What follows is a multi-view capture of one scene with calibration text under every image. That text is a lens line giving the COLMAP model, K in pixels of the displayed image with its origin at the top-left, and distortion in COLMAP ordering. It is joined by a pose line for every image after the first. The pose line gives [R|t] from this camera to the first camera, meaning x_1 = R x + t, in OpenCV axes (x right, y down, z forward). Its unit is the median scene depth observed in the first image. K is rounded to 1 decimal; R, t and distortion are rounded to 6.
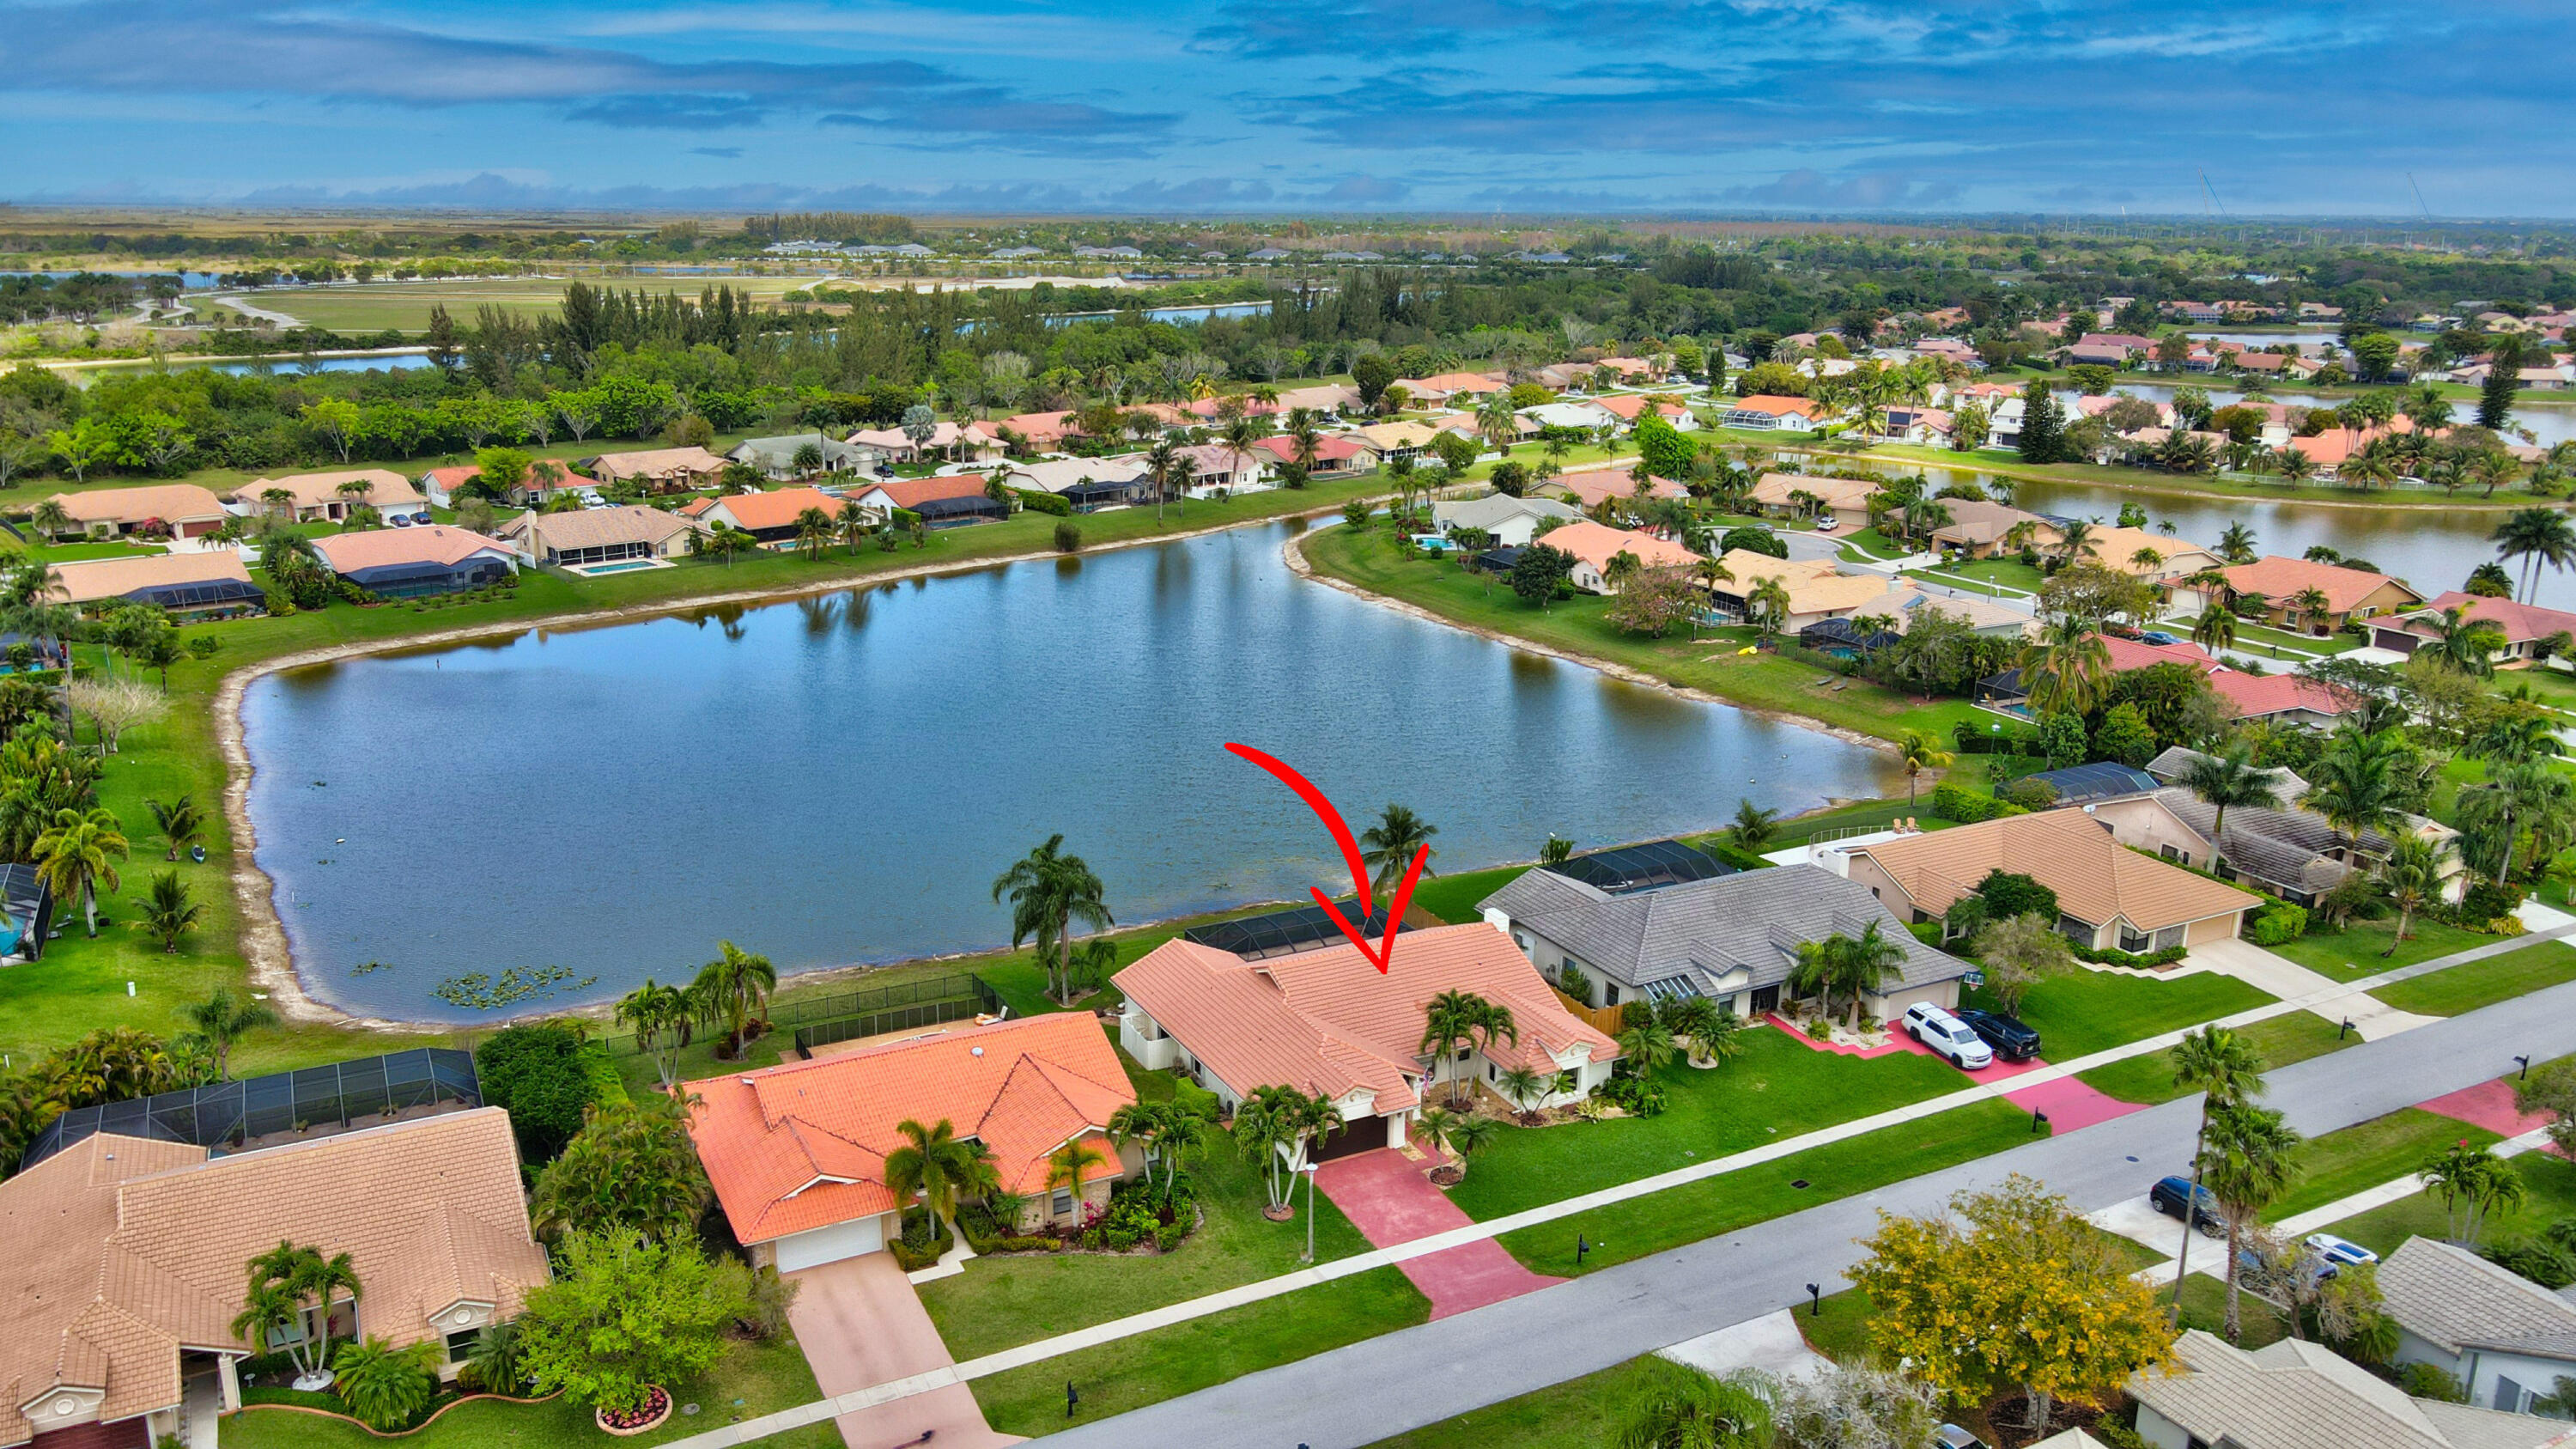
lens RADIAL K [[1910.4, 0, 1284.5], [0, 1910.4, 723.8], [0, 0, 1]] dist [-0.011754, 0.042747]
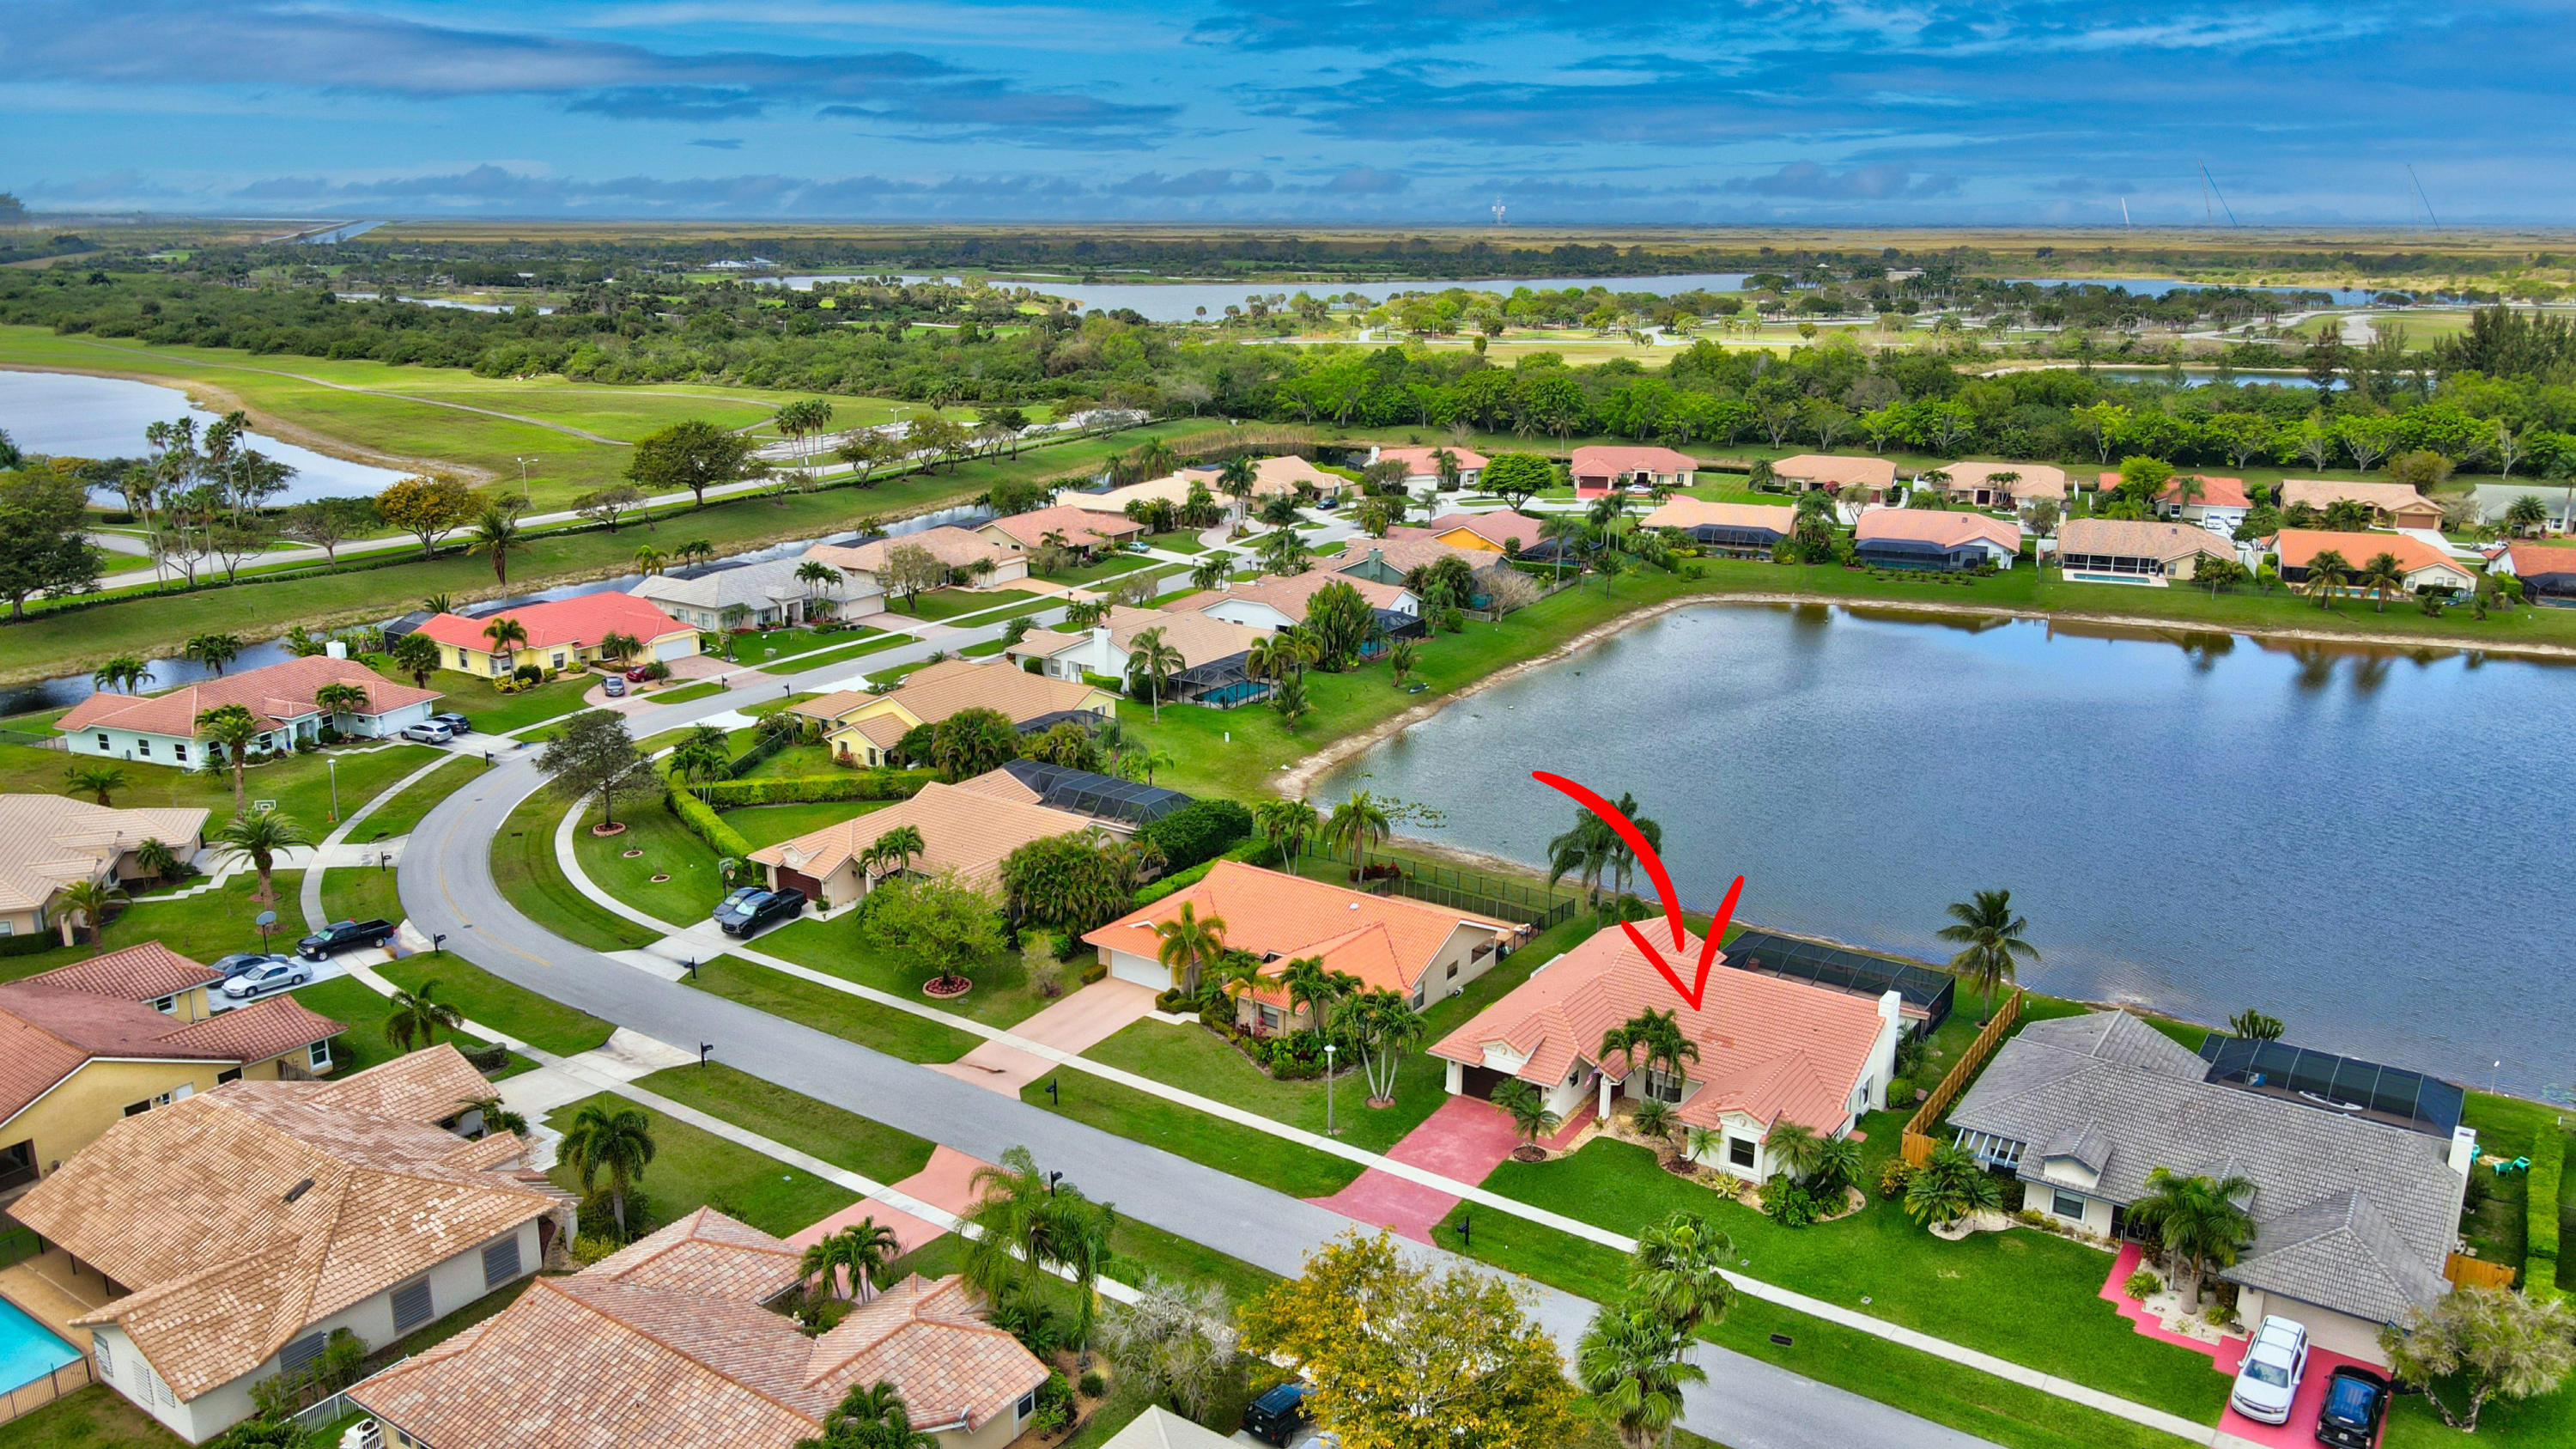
lens RADIAL K [[1910.4, 0, 1275.1], [0, 1910.4, 752.0], [0, 0, 1]] dist [-0.011754, 0.042747]
pose [[0.463410, 0.236521, -0.853996, 0.471471], [-0.232775, 0.962369, 0.140224, -0.046734], [0.855024, 0.133807, 0.501028, 0.187435]]
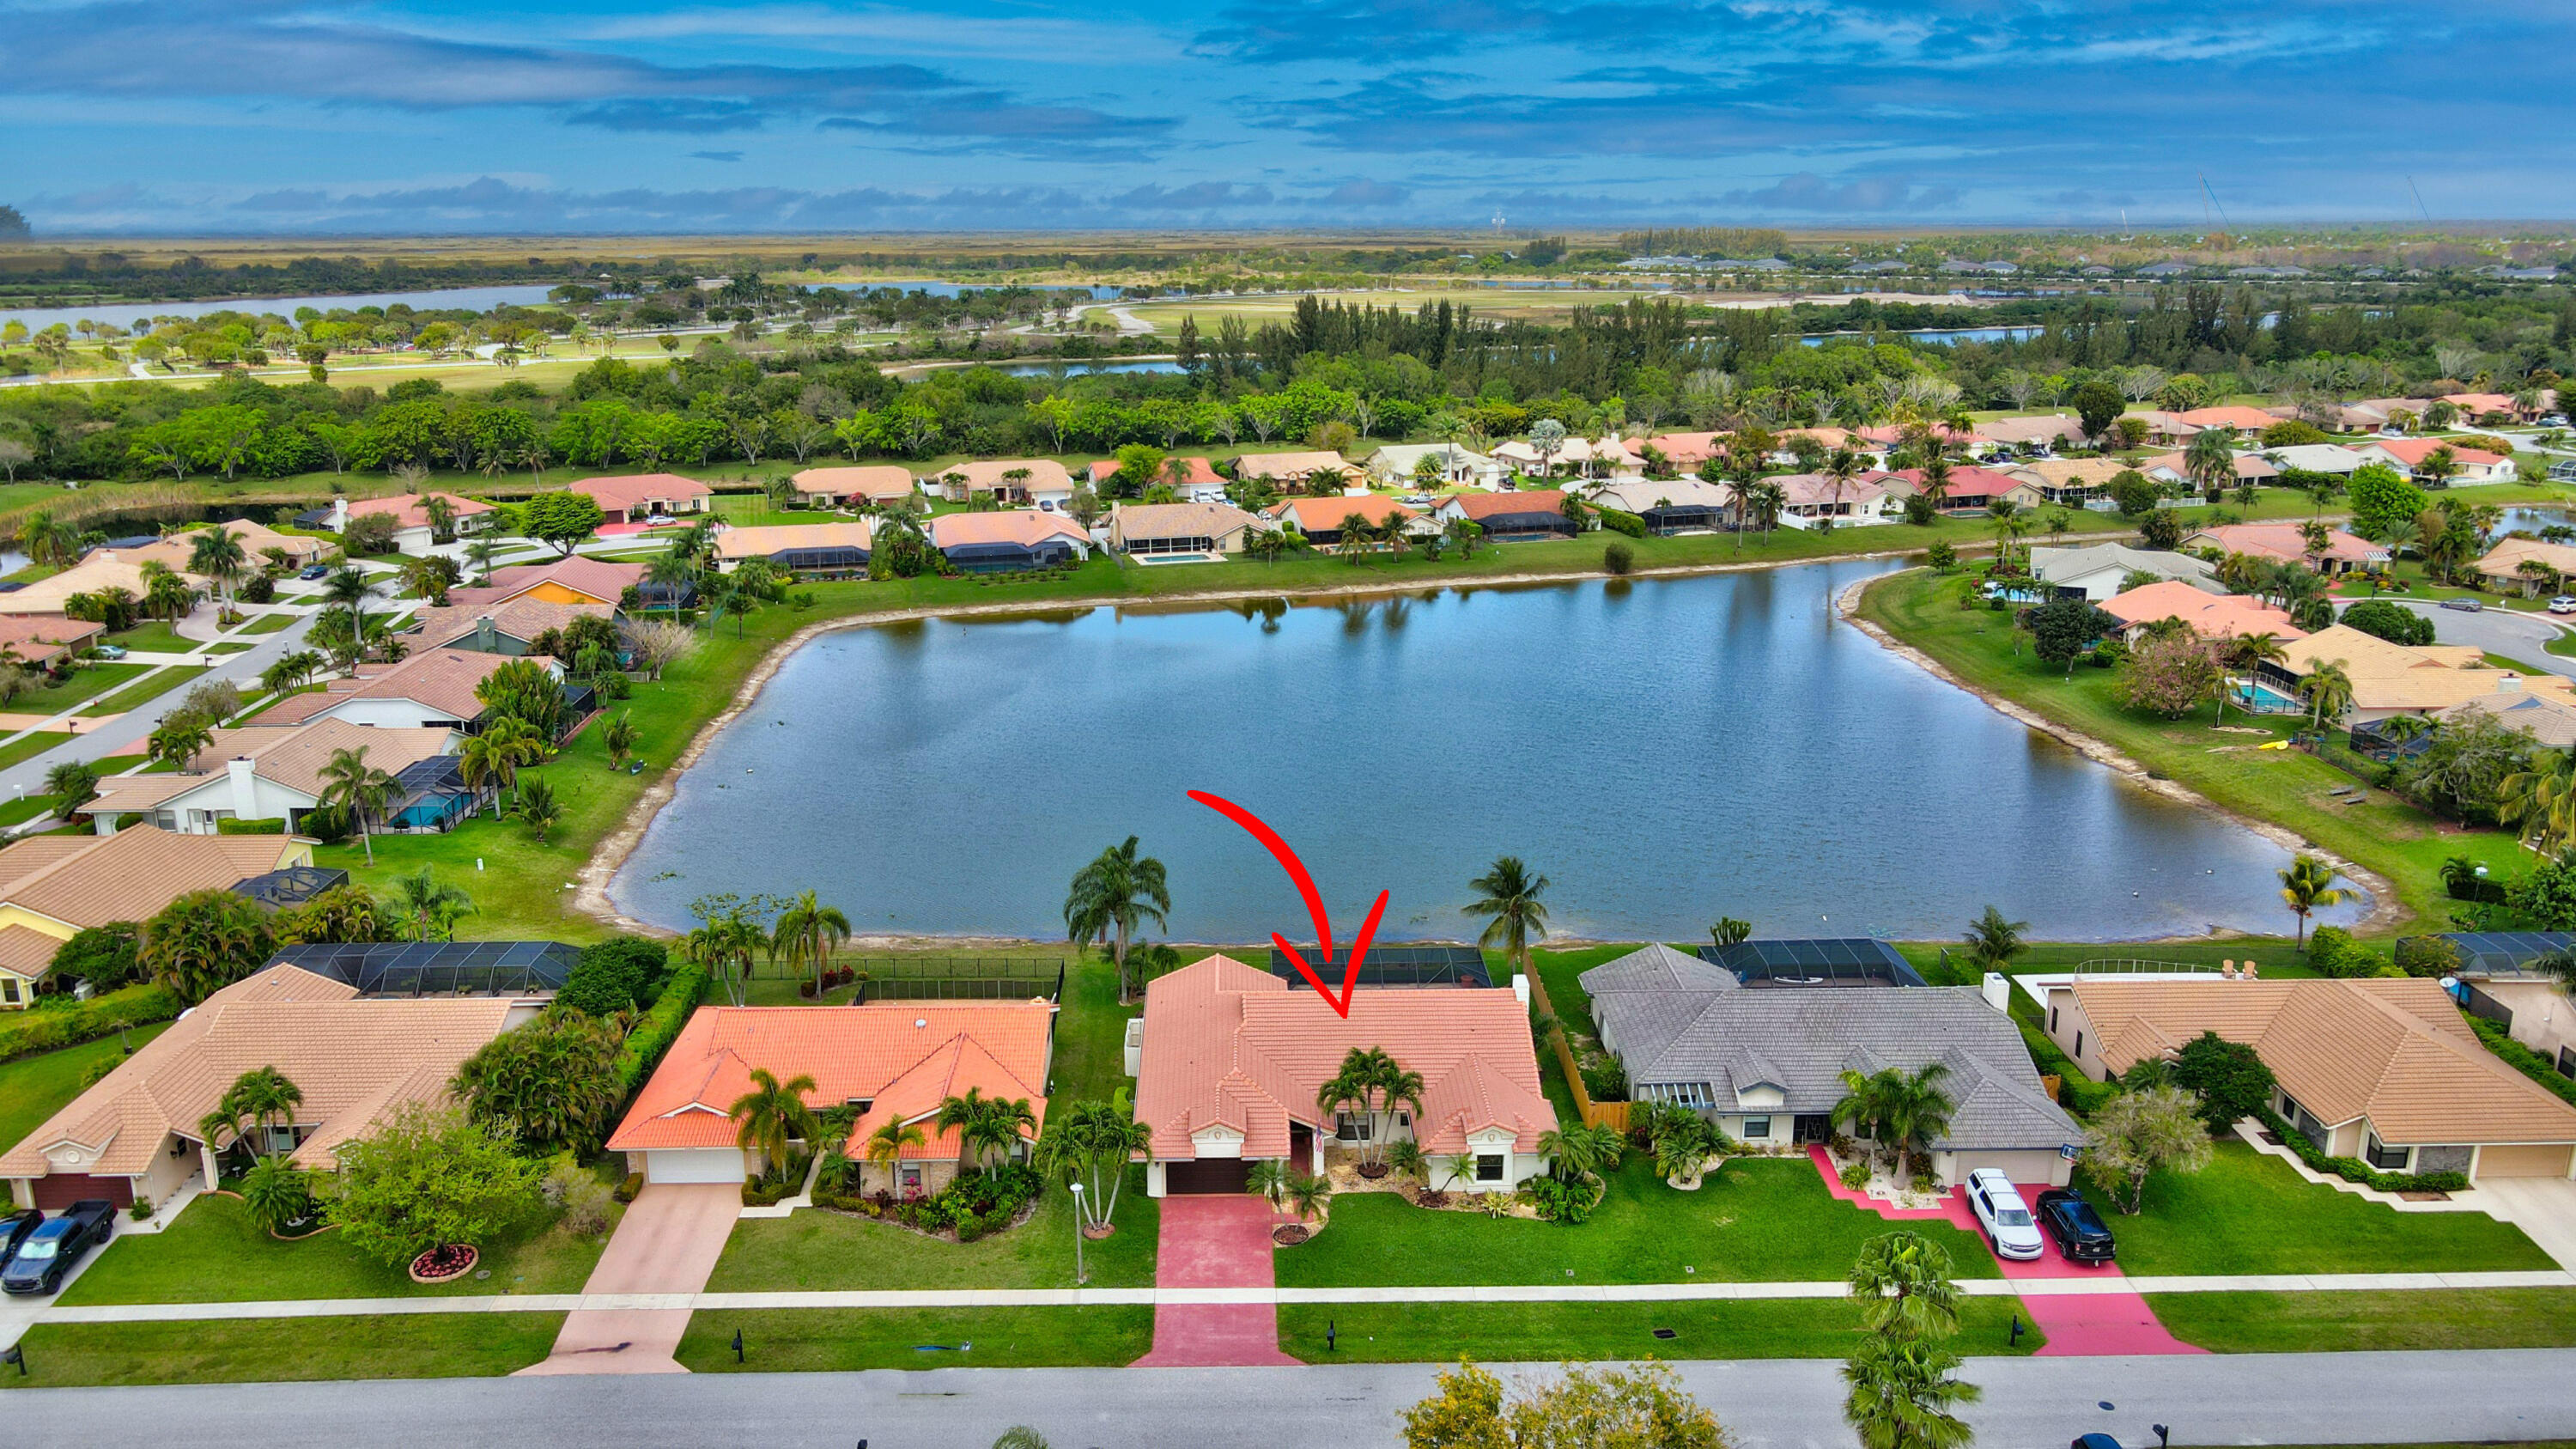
lens RADIAL K [[1910.4, 0, 1277.5], [0, 1910.4, 728.1], [0, 0, 1]] dist [-0.011754, 0.042747]
pose [[0.896331, 0.104000, -0.431015, 0.258054], [-0.106271, 0.994158, 0.018883, -0.018518], [0.430461, 0.028879, 0.902147, 0.069616]]
